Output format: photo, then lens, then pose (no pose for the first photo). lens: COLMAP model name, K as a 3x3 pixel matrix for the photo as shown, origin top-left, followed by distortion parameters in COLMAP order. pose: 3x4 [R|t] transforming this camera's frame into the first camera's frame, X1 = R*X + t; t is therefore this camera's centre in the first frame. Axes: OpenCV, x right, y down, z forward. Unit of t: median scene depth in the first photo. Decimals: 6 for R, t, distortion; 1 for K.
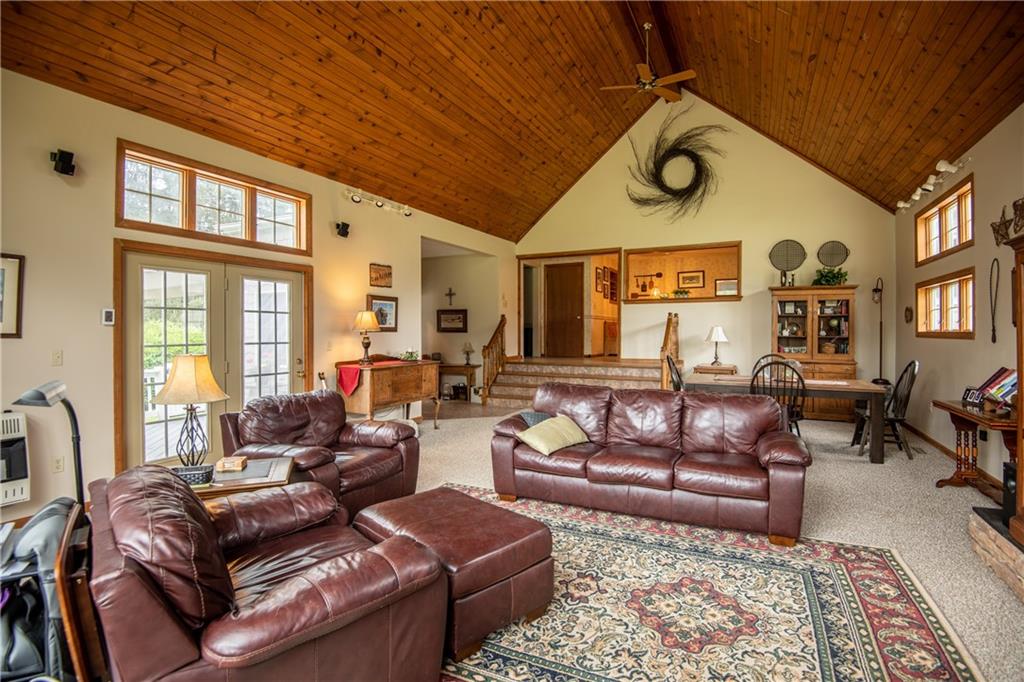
lens RADIAL K [[489.2, 0, 518.0], [0, 489.2, 334.7], [0, 0, 1]] dist [-0.004719, -0.005107]
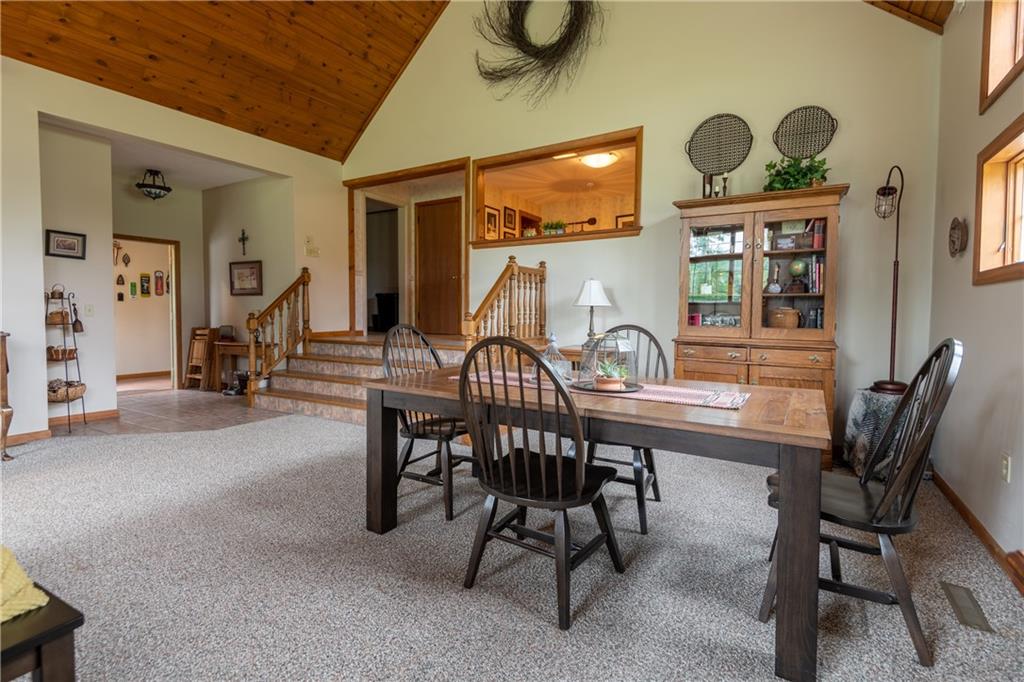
lens RADIAL K [[489.2, 0, 506.3], [0, 489.2, 336.0], [0, 0, 1]] dist [-0.004719, -0.005107]
pose [[0.997360, 0.011994, -0.071623, 0.352152], [-0.008806, 0.998963, 0.044661, 0.024094], [0.072084, -0.043913, 0.996431, 0.435111]]
